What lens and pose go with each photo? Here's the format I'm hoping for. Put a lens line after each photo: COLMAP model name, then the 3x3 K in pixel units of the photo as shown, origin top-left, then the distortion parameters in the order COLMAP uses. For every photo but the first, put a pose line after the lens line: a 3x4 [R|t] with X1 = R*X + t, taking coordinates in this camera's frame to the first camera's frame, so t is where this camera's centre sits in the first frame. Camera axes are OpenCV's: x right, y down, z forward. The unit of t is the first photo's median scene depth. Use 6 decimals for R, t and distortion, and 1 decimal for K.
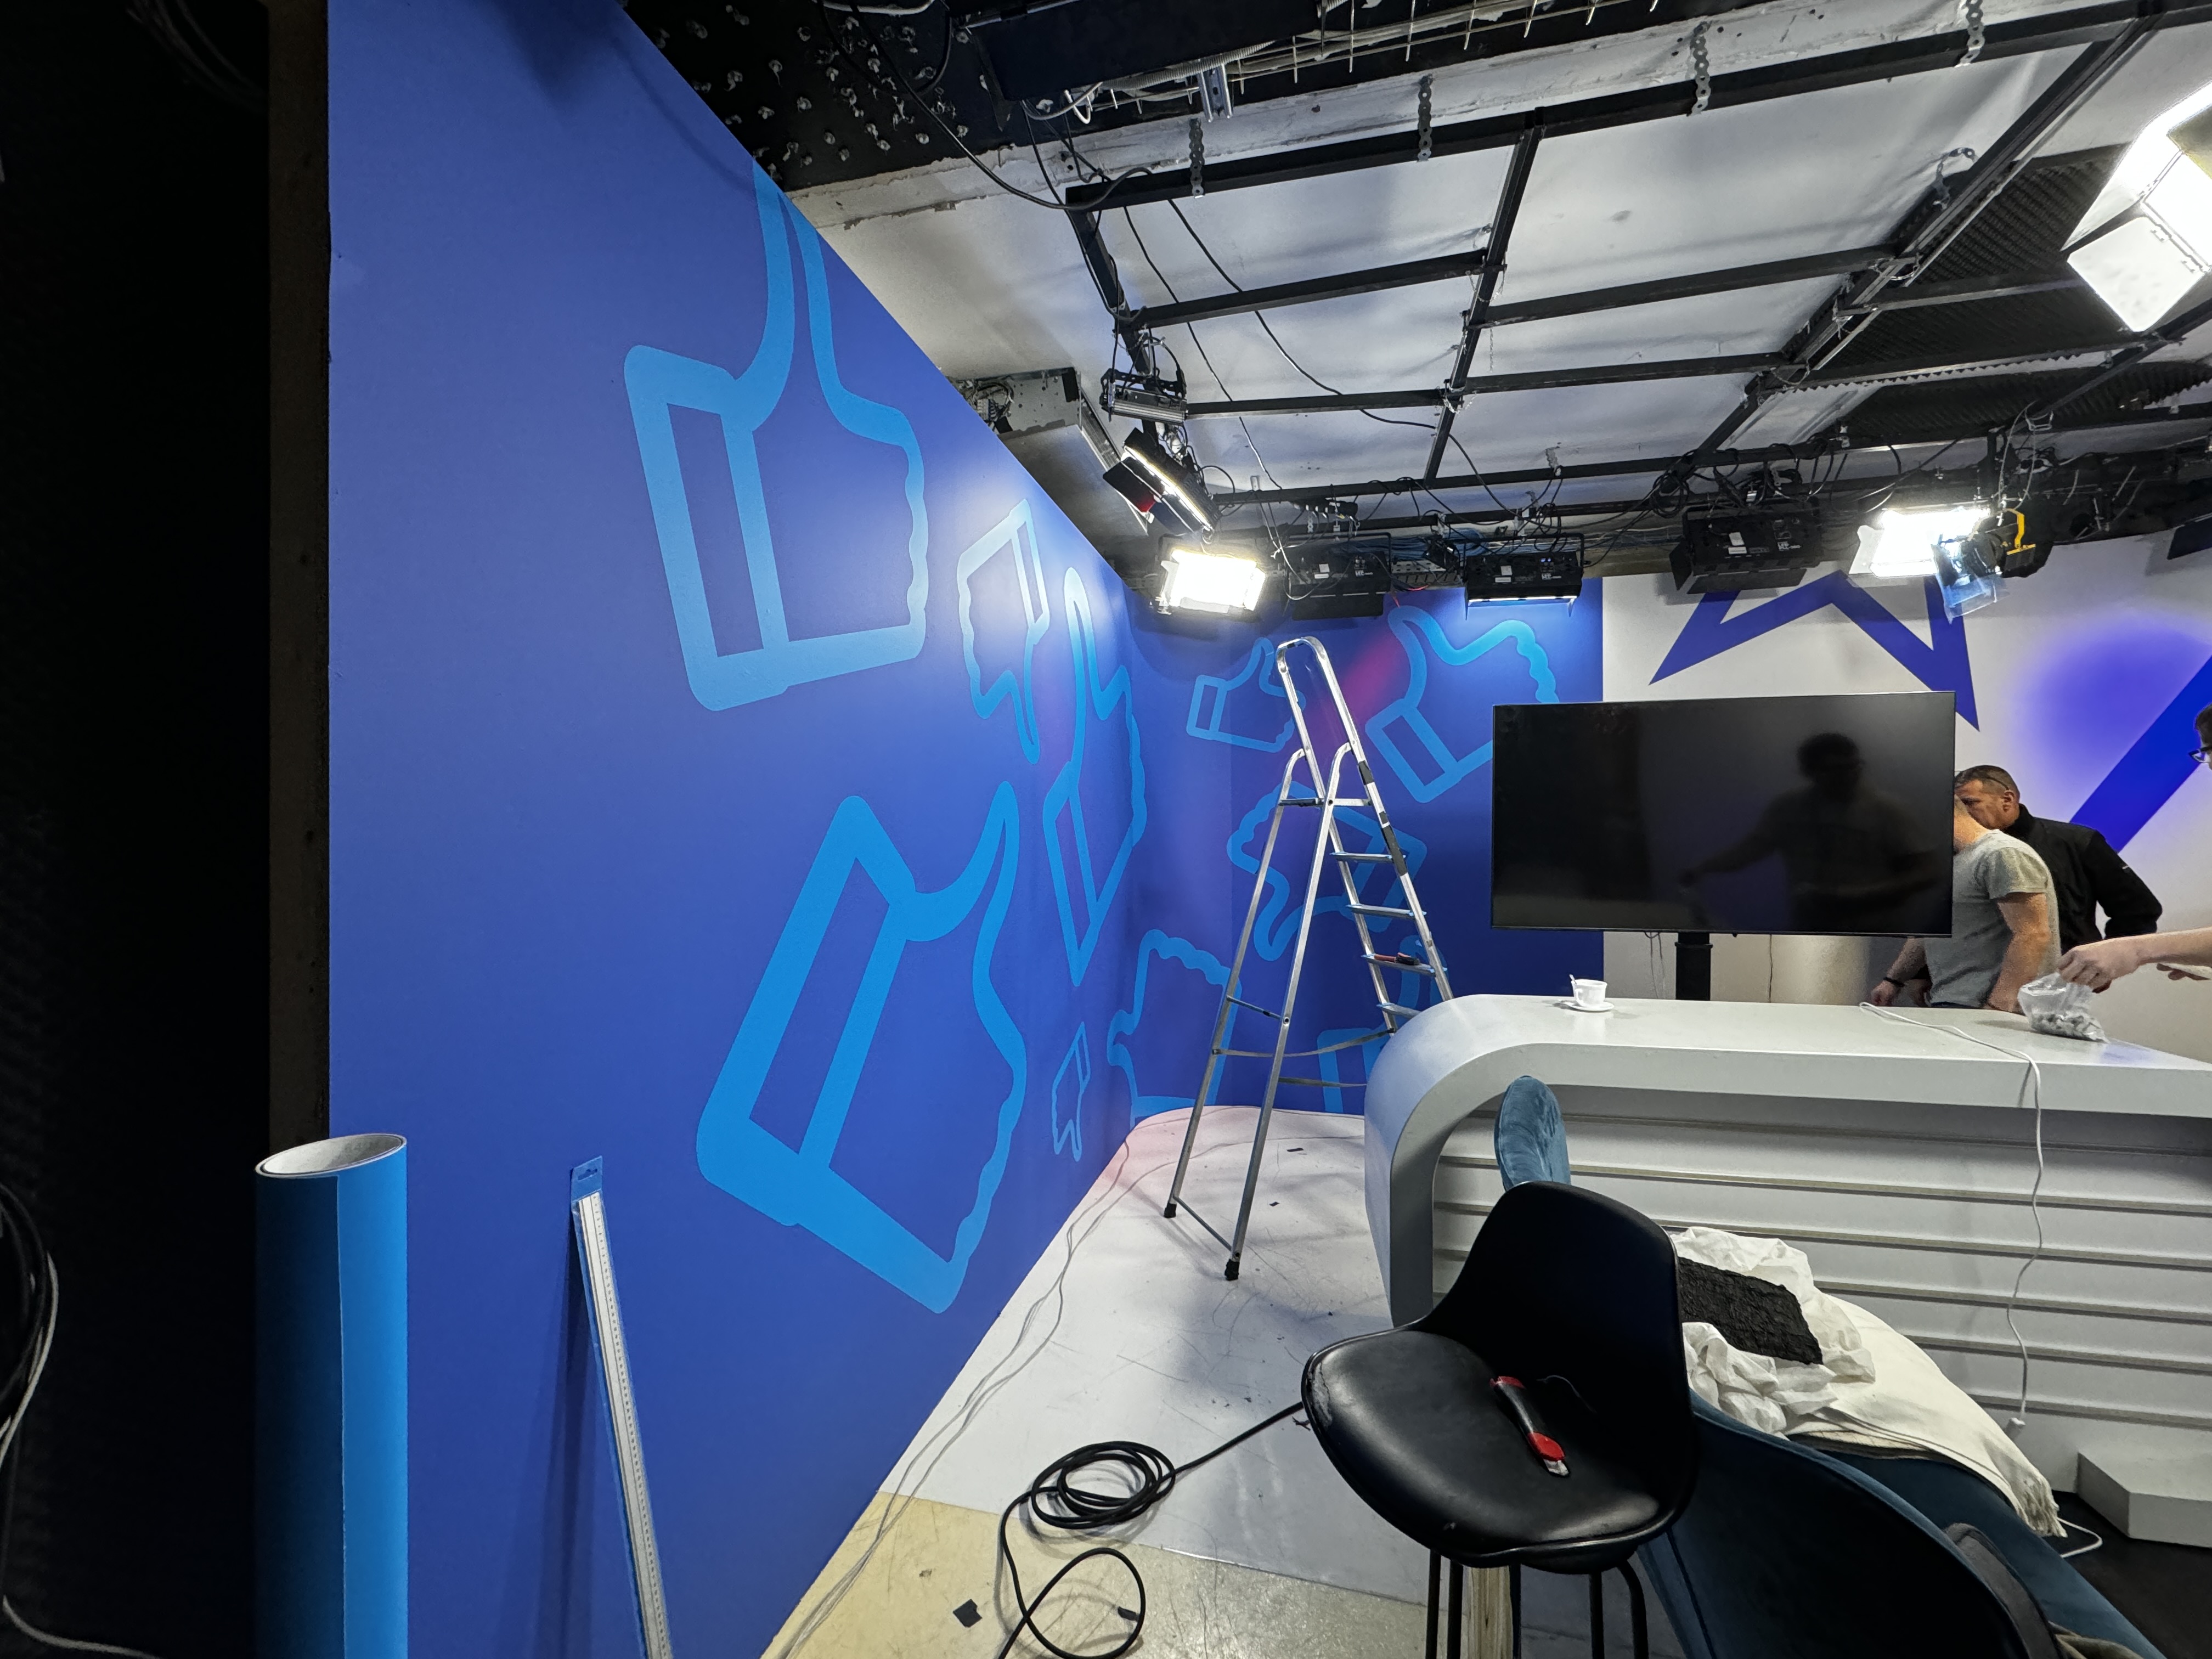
lens RADIAL K [[889.1, 0, 1102.6], [0, 889.1, 830.8], [0, 0, 1]] dist [-0.001779, 0.000411]
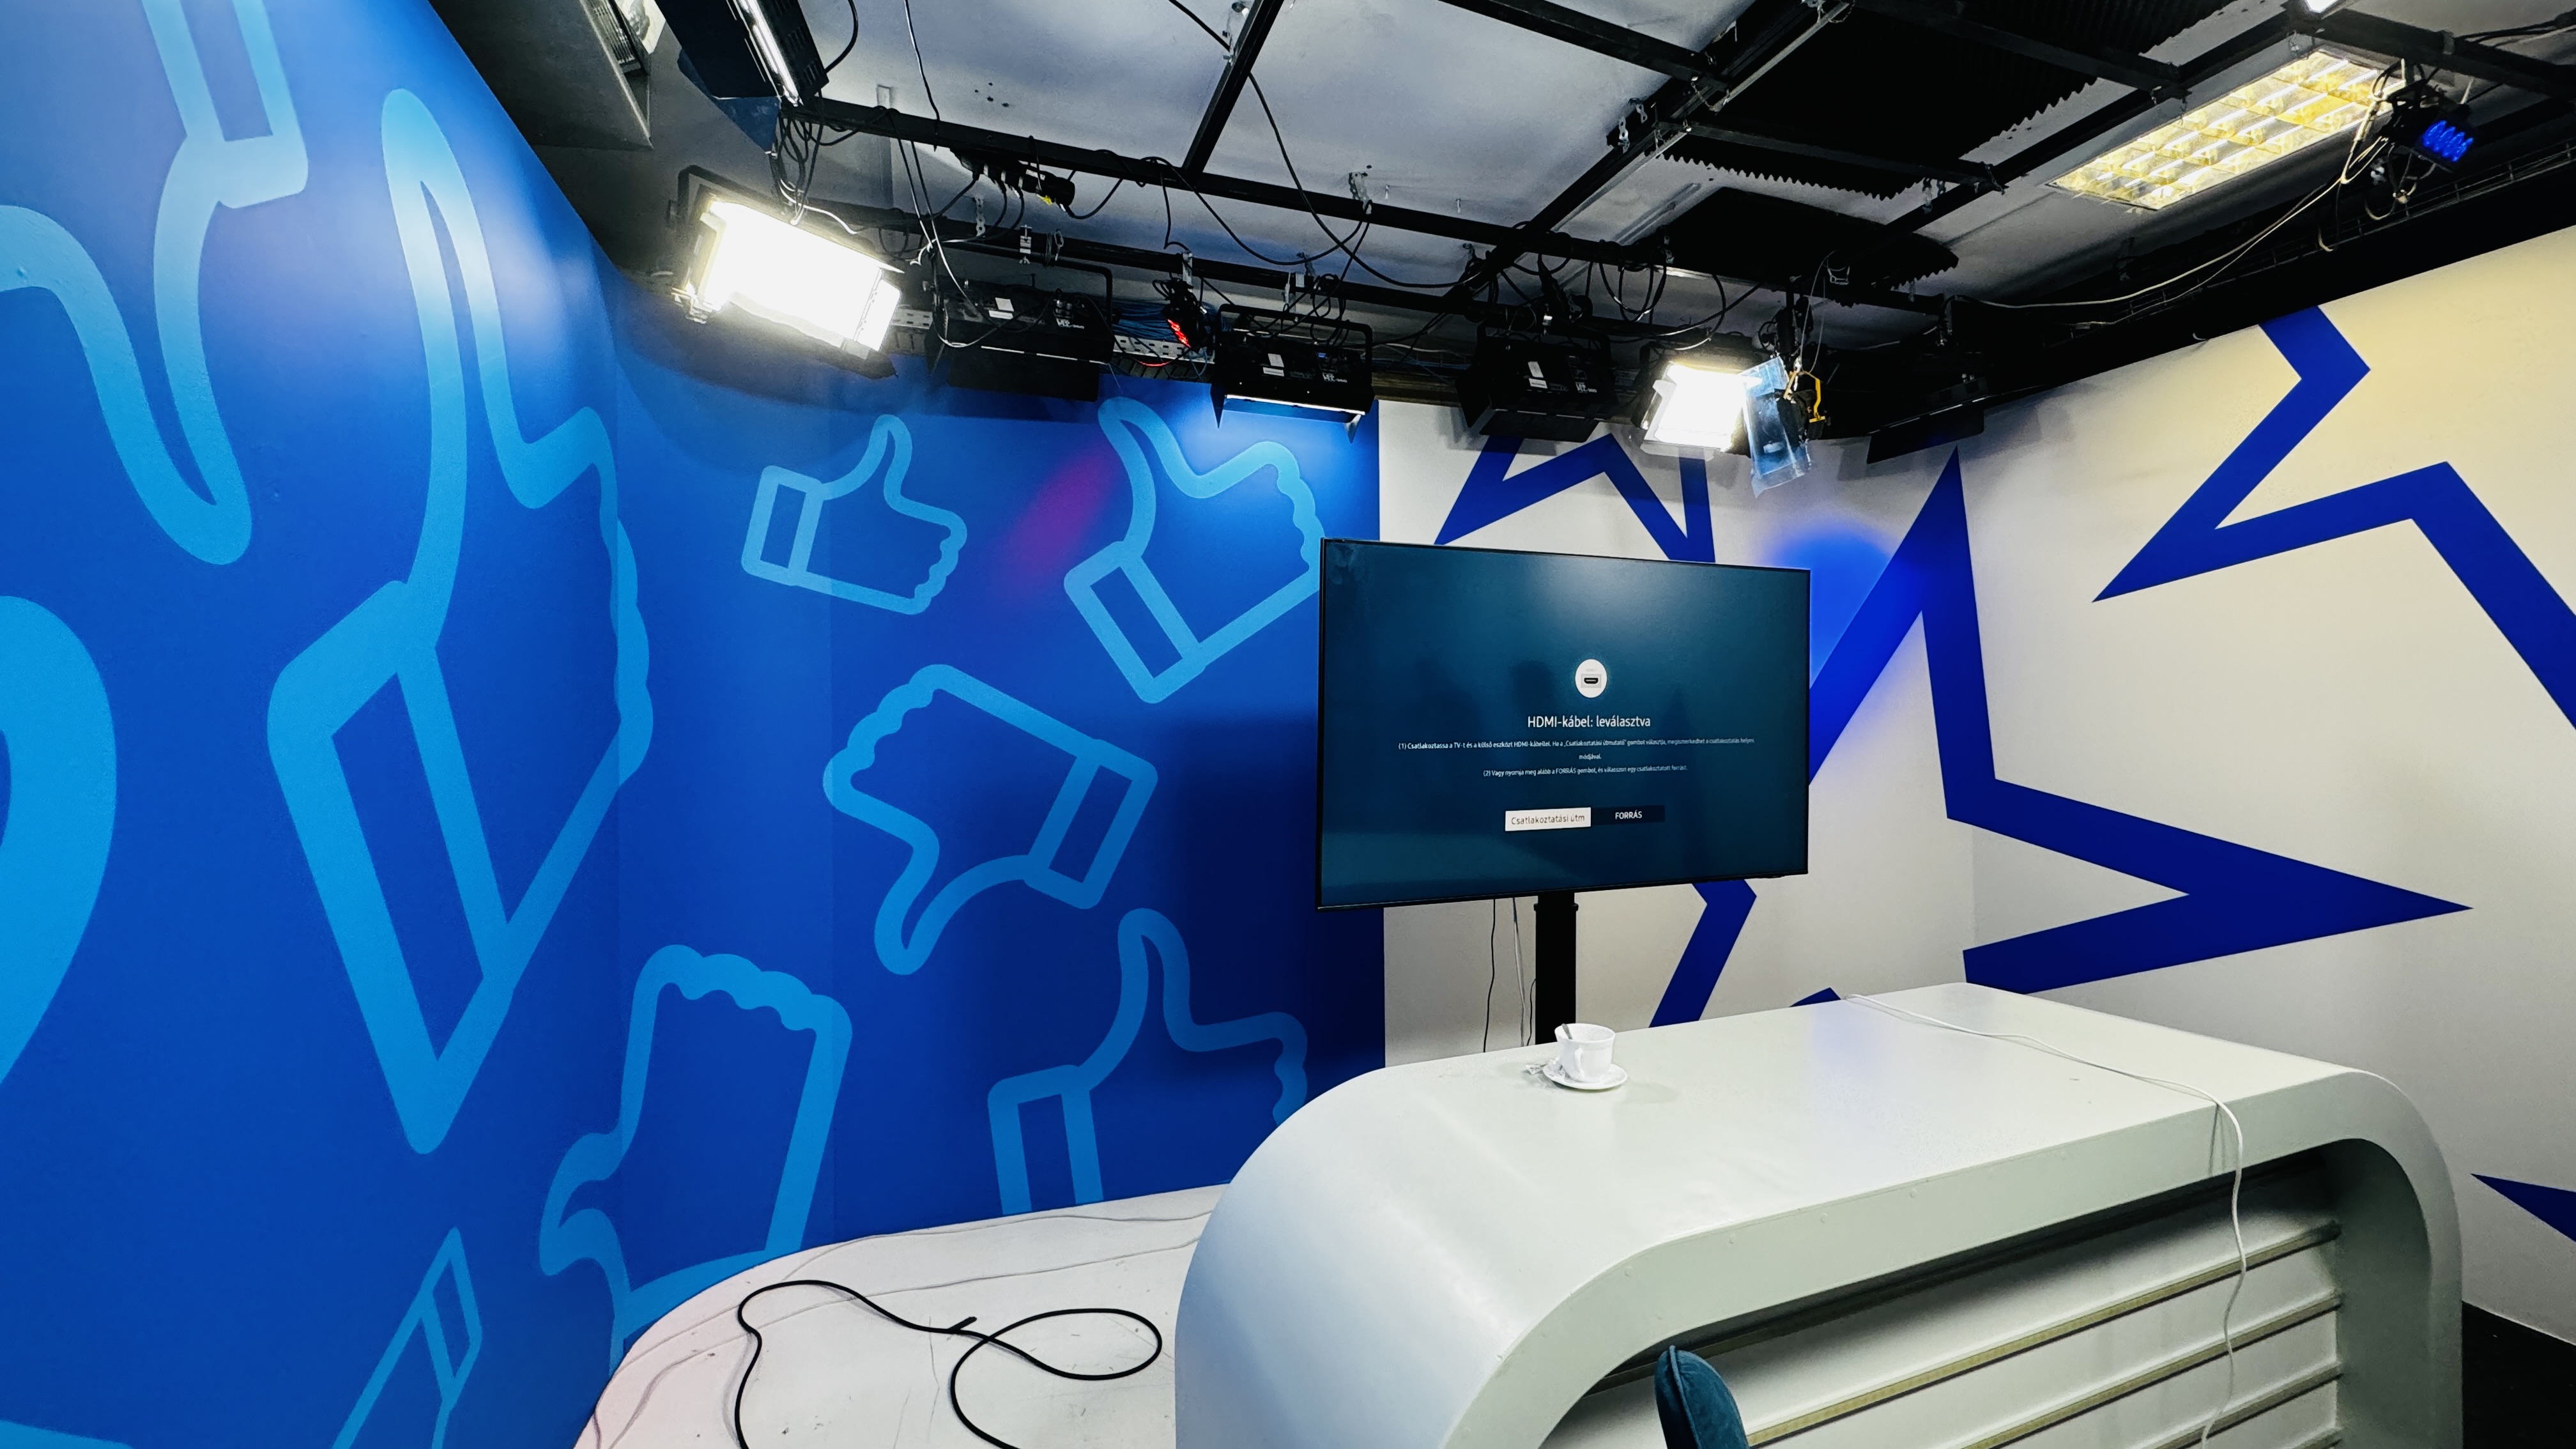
lens RADIAL K [[1025.4, 0, 1281.4], [0, 1025.4, 718.9], [0, 0, 1]] dist [-0.006963, 0.000617]
pose [[0.837214, 0.004624, 0.546857, 0.036714], [0.008427, 0.999736, -0.021356, -0.004329], [-0.546811, 0.022488, 0.836954, 0.377126]]
